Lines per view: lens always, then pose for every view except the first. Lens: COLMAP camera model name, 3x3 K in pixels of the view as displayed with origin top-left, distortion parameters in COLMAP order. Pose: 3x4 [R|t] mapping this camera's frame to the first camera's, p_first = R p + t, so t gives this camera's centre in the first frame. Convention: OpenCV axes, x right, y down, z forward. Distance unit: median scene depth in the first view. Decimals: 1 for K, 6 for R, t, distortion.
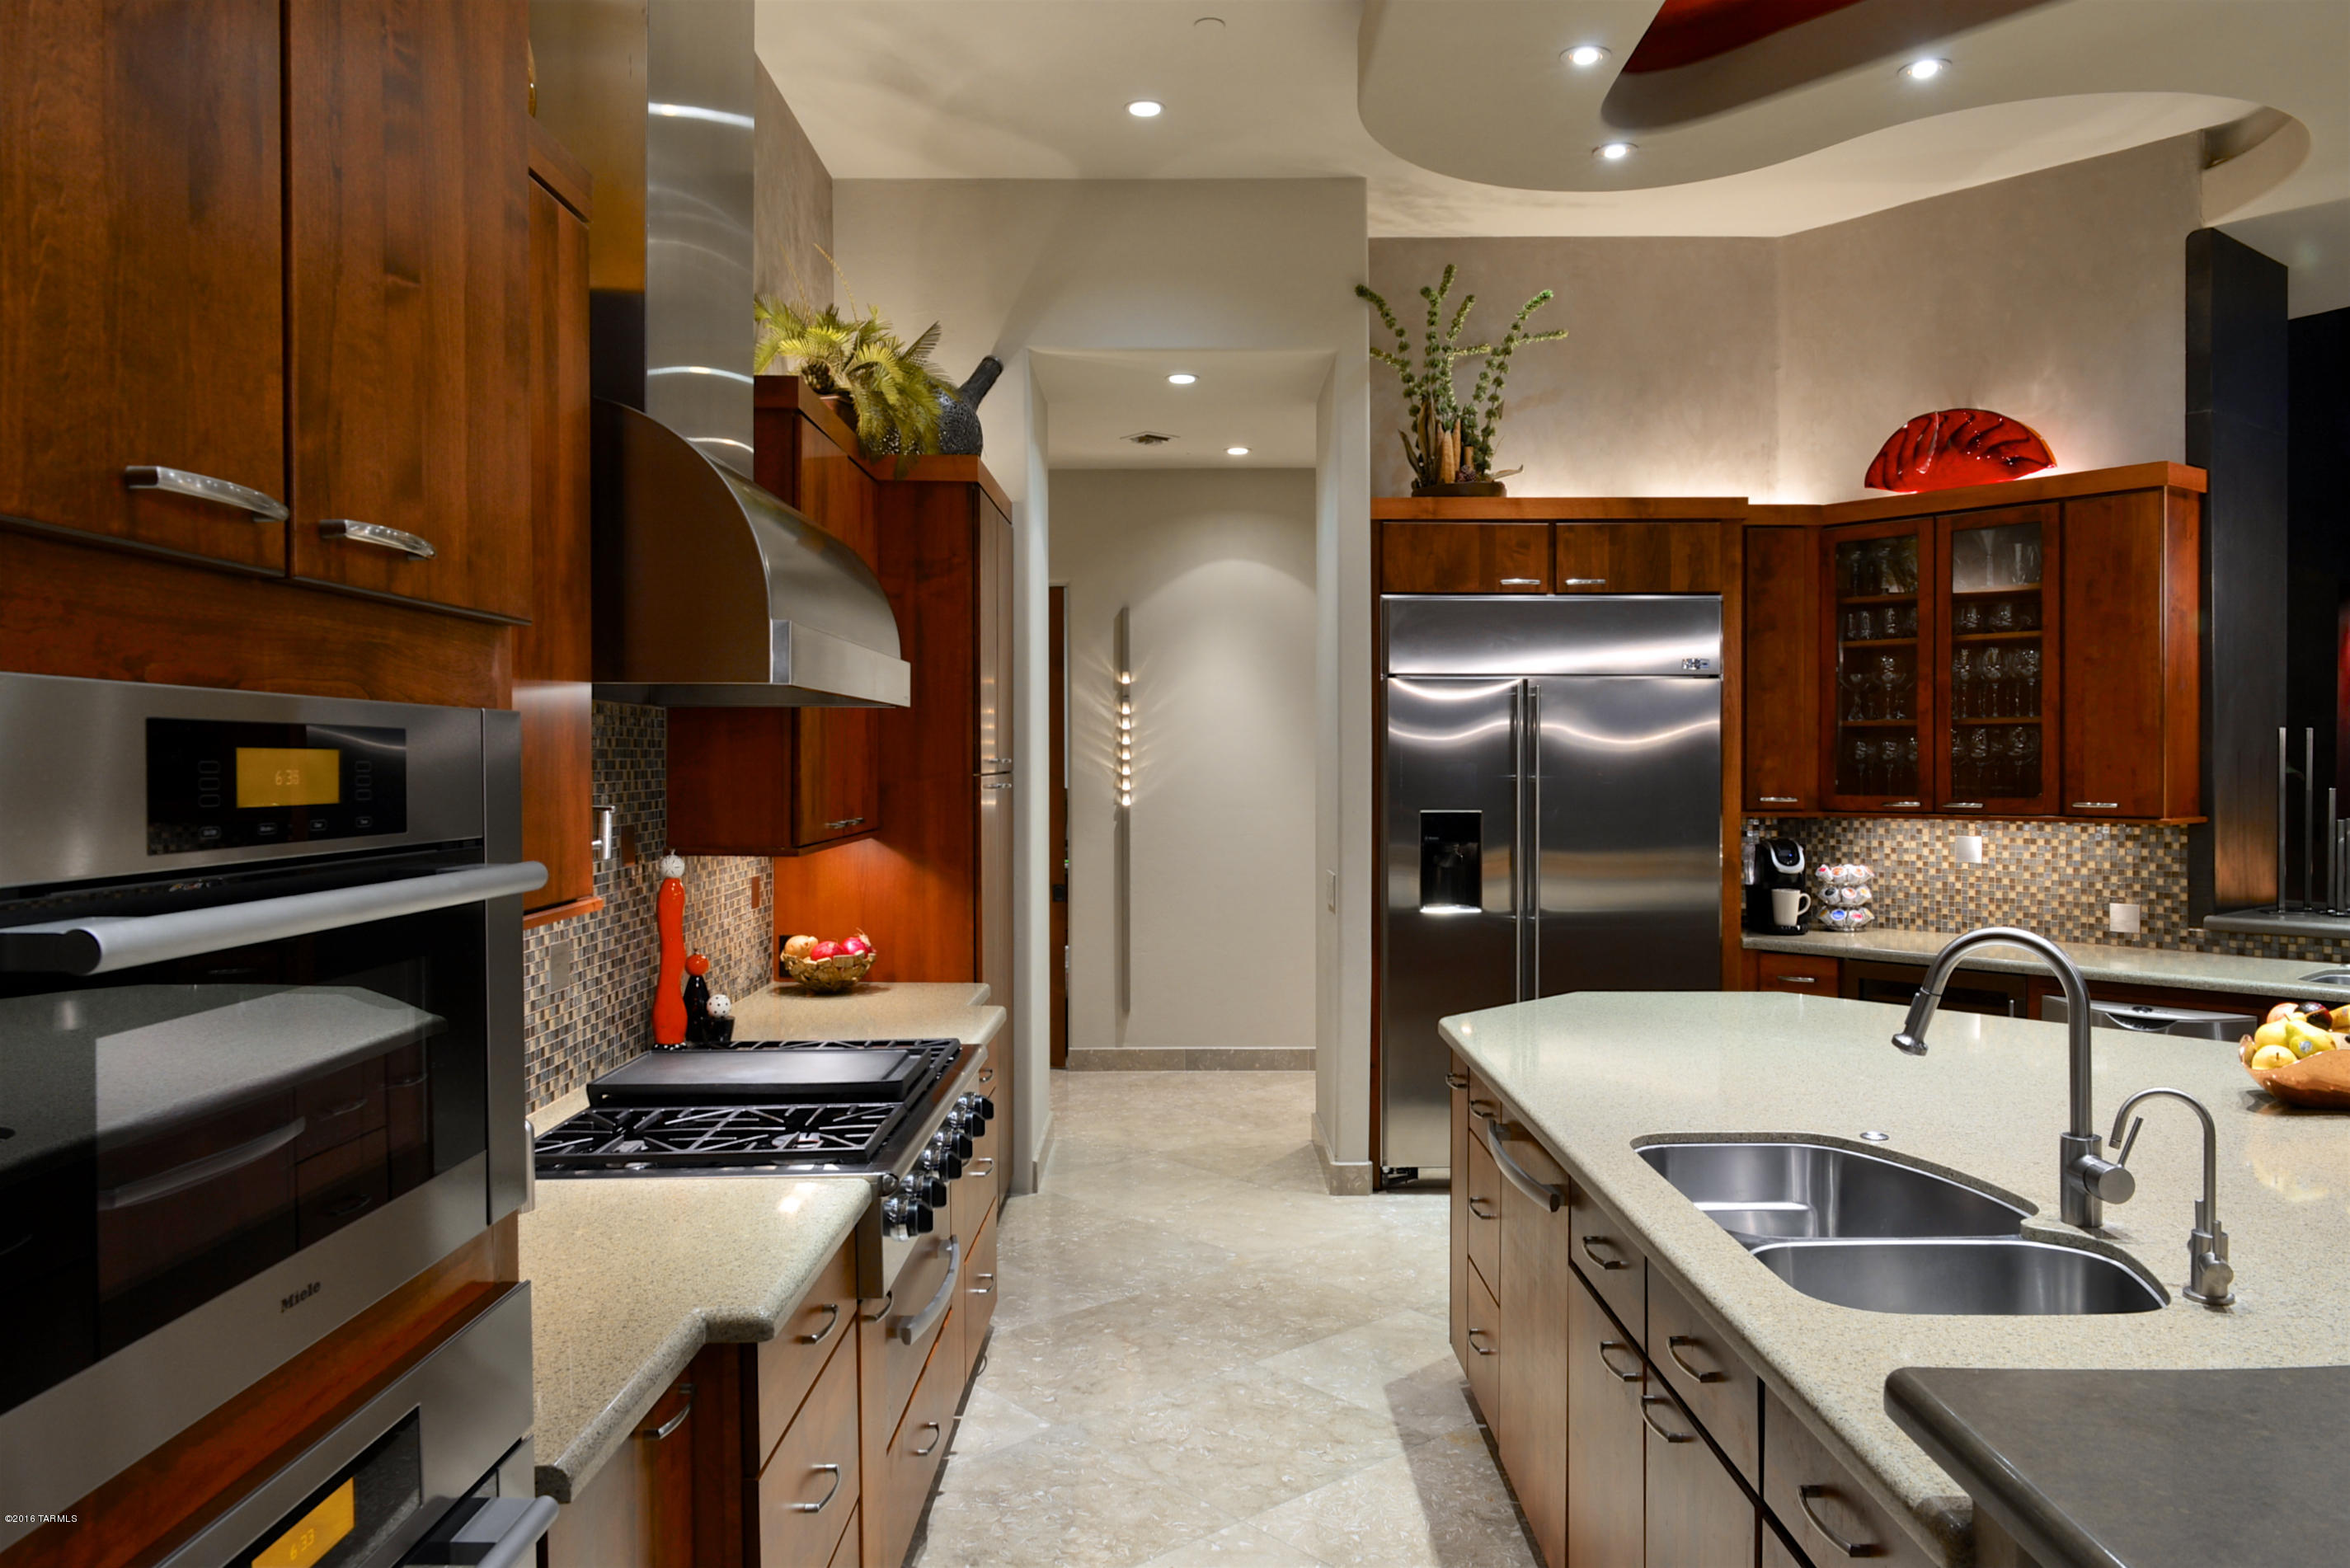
lens RADIAL K [[1624.0, 0, 1180.3], [0, 1624.0, 781.1], [0, 0, 1]] dist [-0.008353, -0.006014]
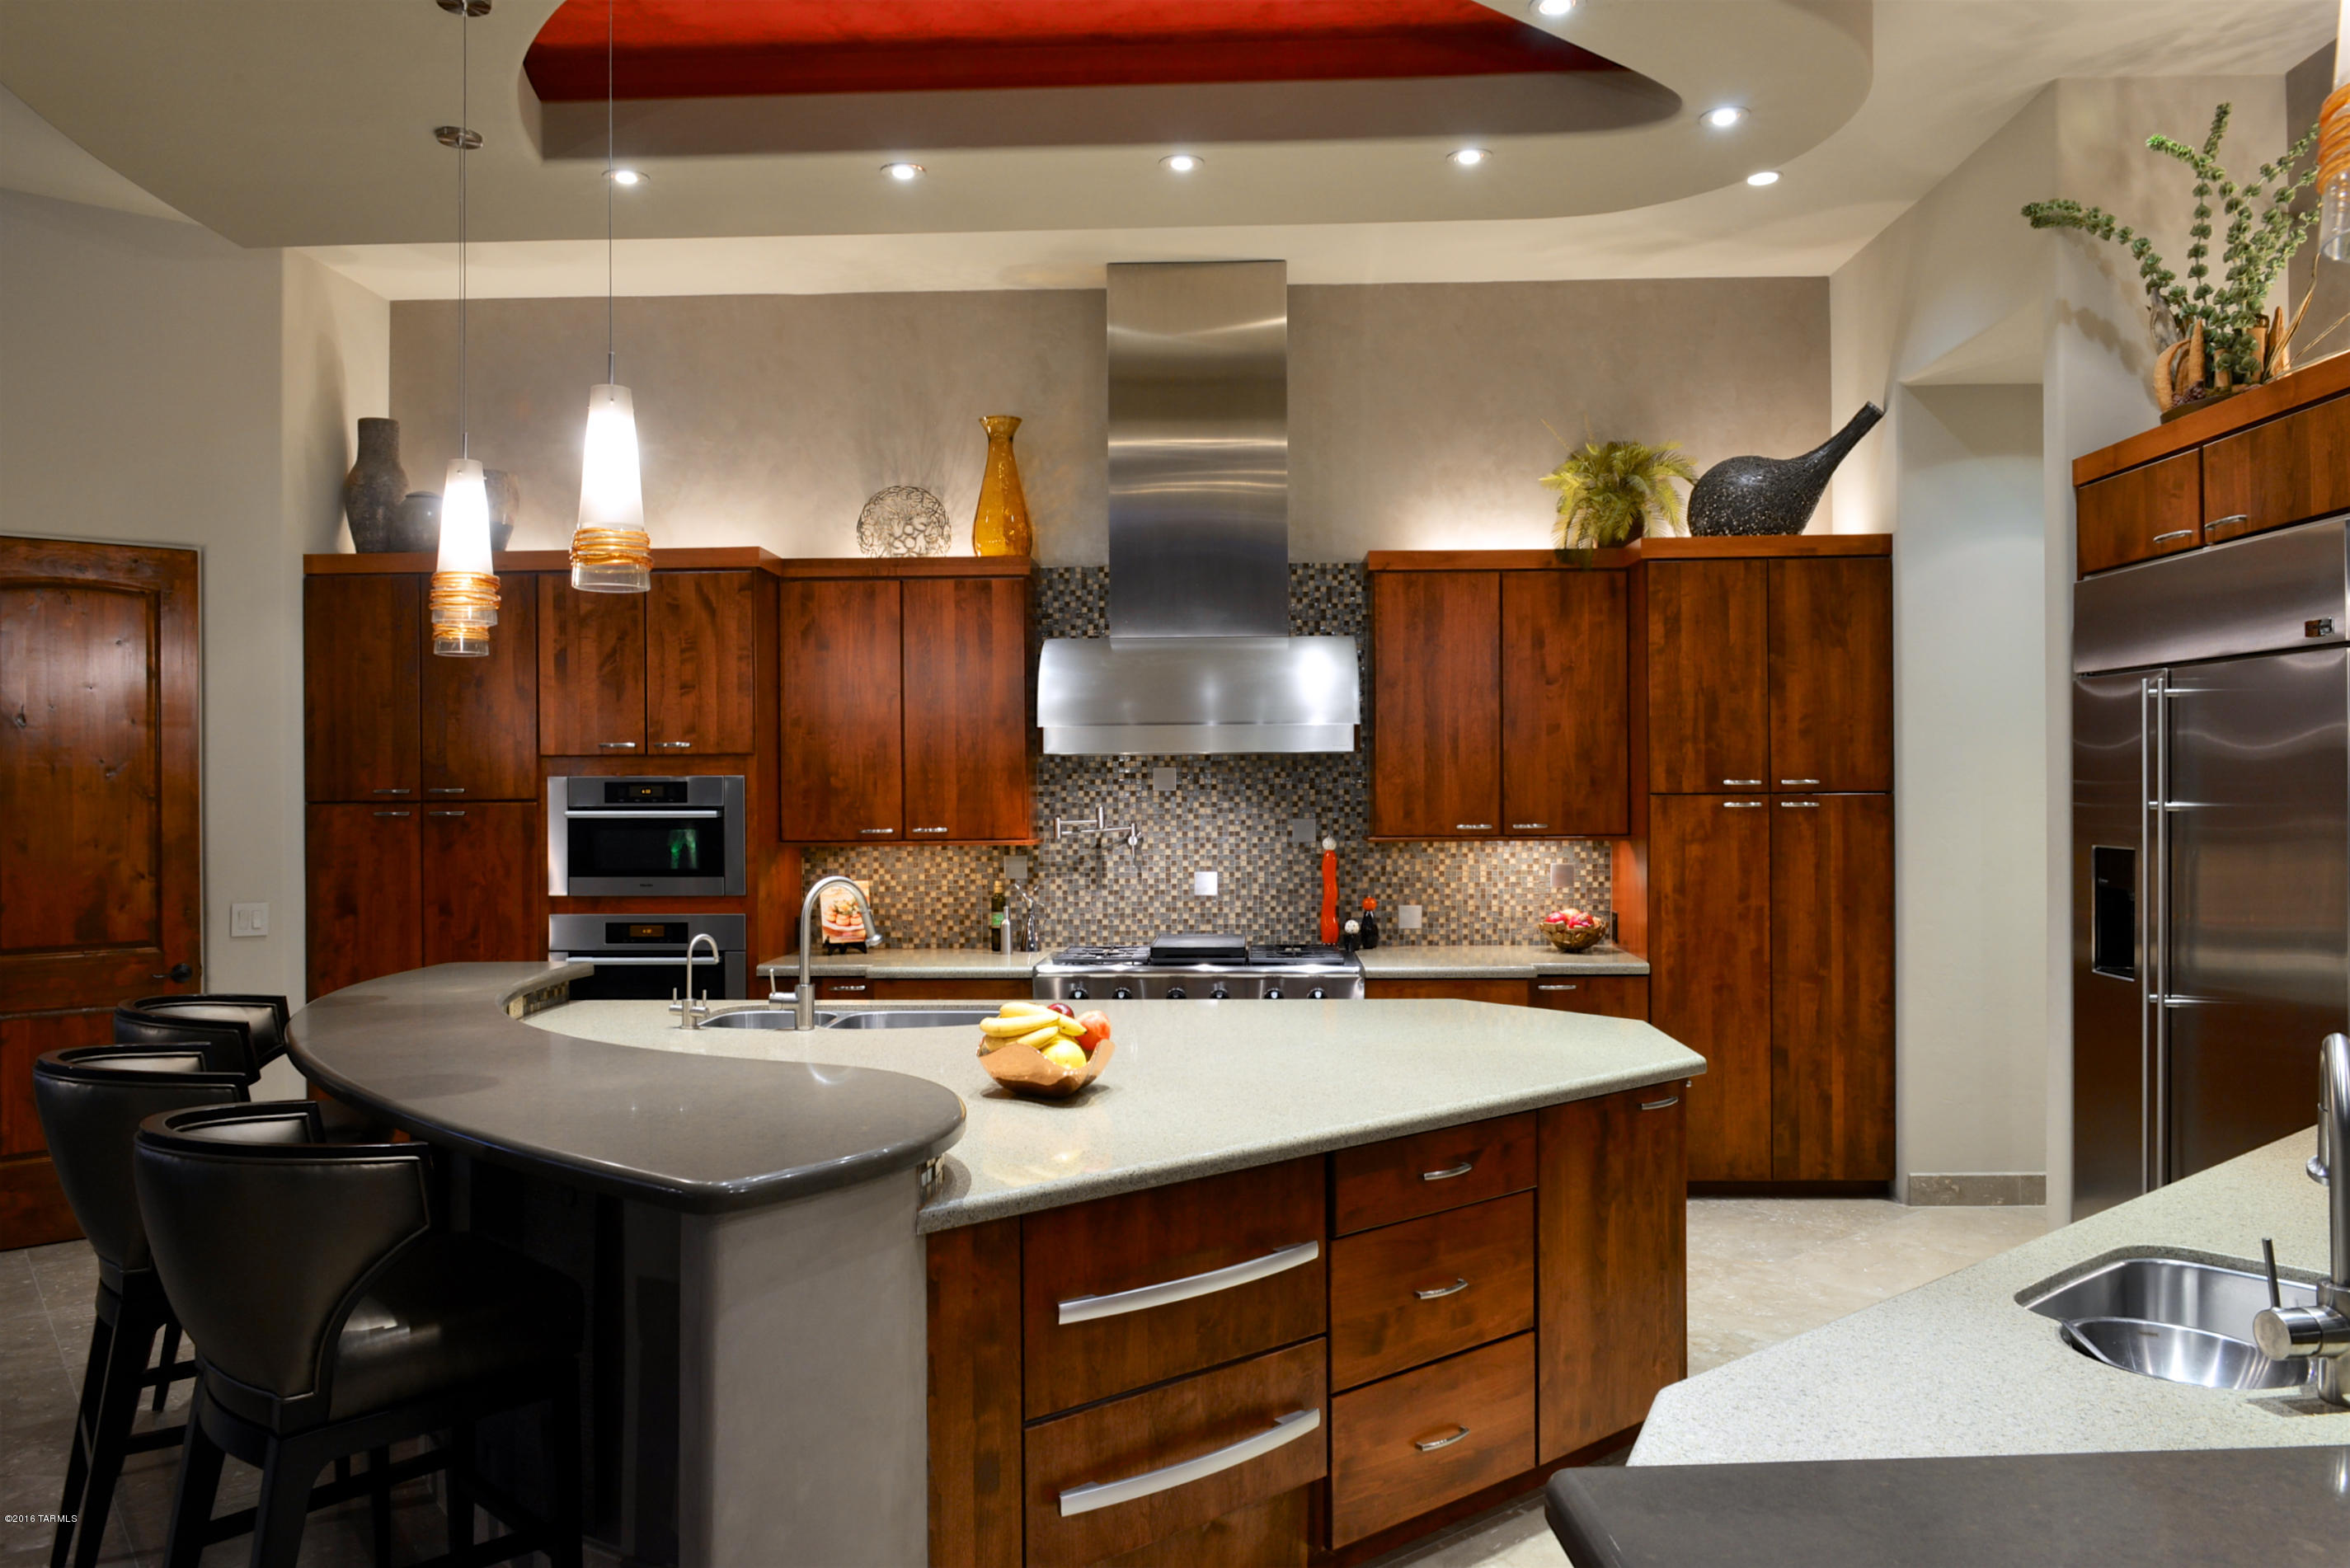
lens RADIAL K [[1624.0, 0, 1180.3], [0, 1624.0, 781.1], [0, 0, 1]] dist [-0.008353, -0.006014]
pose [[-0.040679, -0.000240, -0.999172, 0.951768], [-0.012940, 0.999916, 0.000287, -0.007240], [0.999088, 0.012941, -0.040679, 0.586975]]
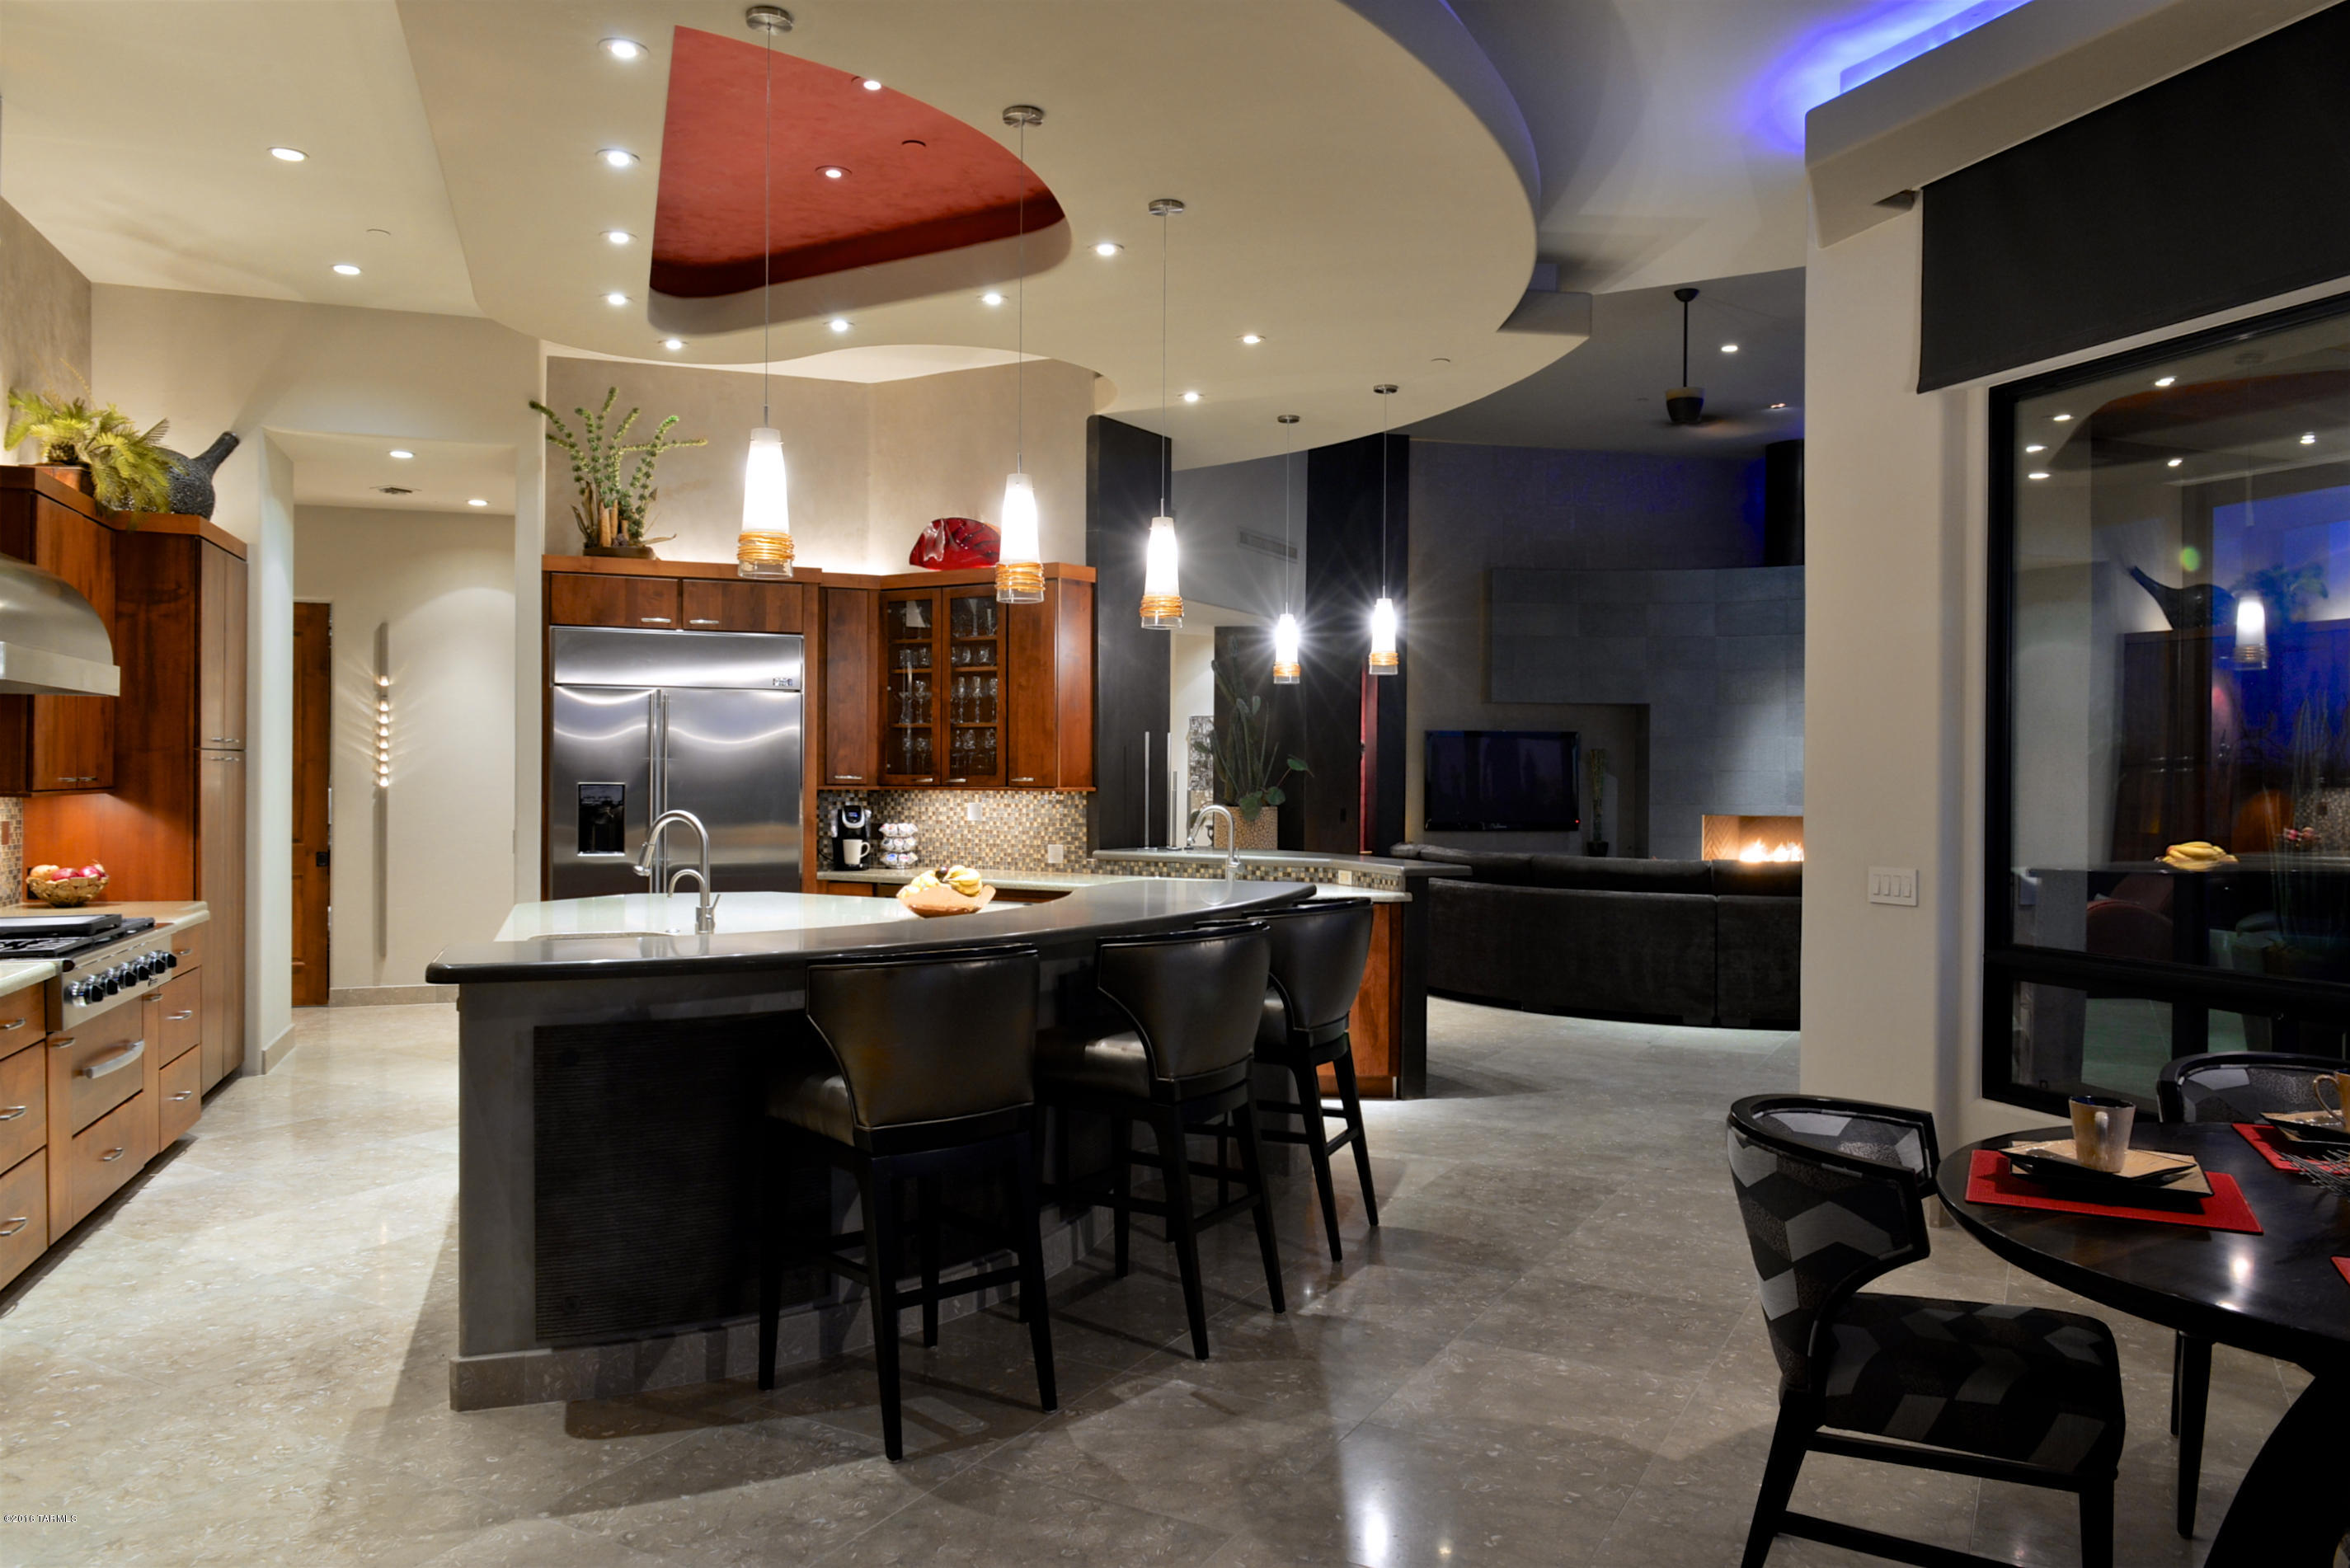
lens RADIAL K [[1624.0, 0, 1180.3], [0, 1624.0, 781.1], [0, 0, 1]] dist [-0.008353, -0.006014]
pose [[0.940856, 0.007232, 0.338729, 0.162545], [-0.004505, 0.999951, -0.008837, 0.026976], [-0.338776, 0.006788, 0.940842, -0.475690]]
